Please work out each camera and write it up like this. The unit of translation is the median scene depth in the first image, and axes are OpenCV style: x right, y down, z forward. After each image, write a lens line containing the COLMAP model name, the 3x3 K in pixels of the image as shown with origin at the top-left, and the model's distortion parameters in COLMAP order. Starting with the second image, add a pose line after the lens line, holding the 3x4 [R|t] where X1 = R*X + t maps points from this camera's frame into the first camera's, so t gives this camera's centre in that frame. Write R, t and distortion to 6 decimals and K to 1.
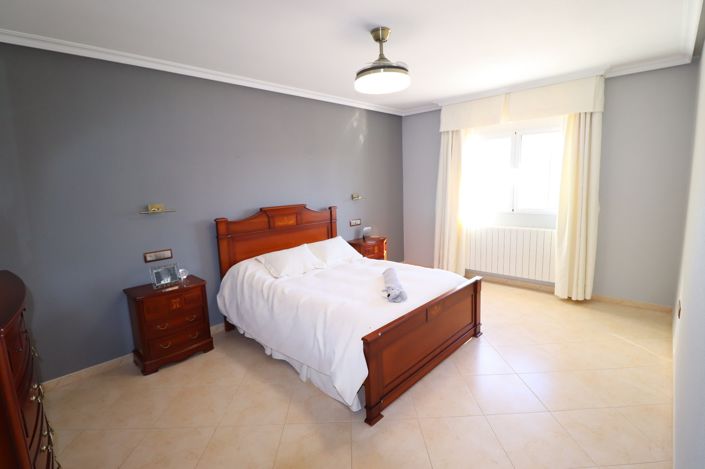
lens RADIAL K [[326.9, 0, 356.4], [0, 326.9, 232.6], [0, 0, 1]] dist [-0.013013, -0.006246]
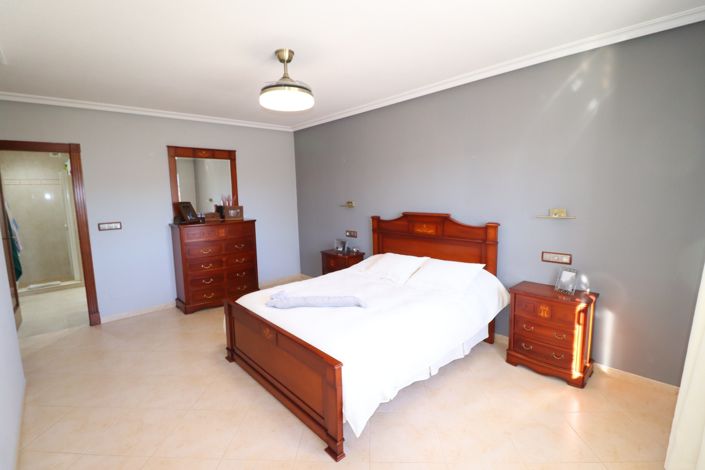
lens RADIAL K [[326.9, 0, 354.1], [0, 326.9, 234.9], [0, 0, 1]] dist [-0.013013, -0.006246]
pose [[-0.070370, 0.160105, -0.984588, 0.751358], [-0.137078, 0.976119, 0.168525, -0.153452], [0.988058, 0.146824, -0.046743, 0.855553]]
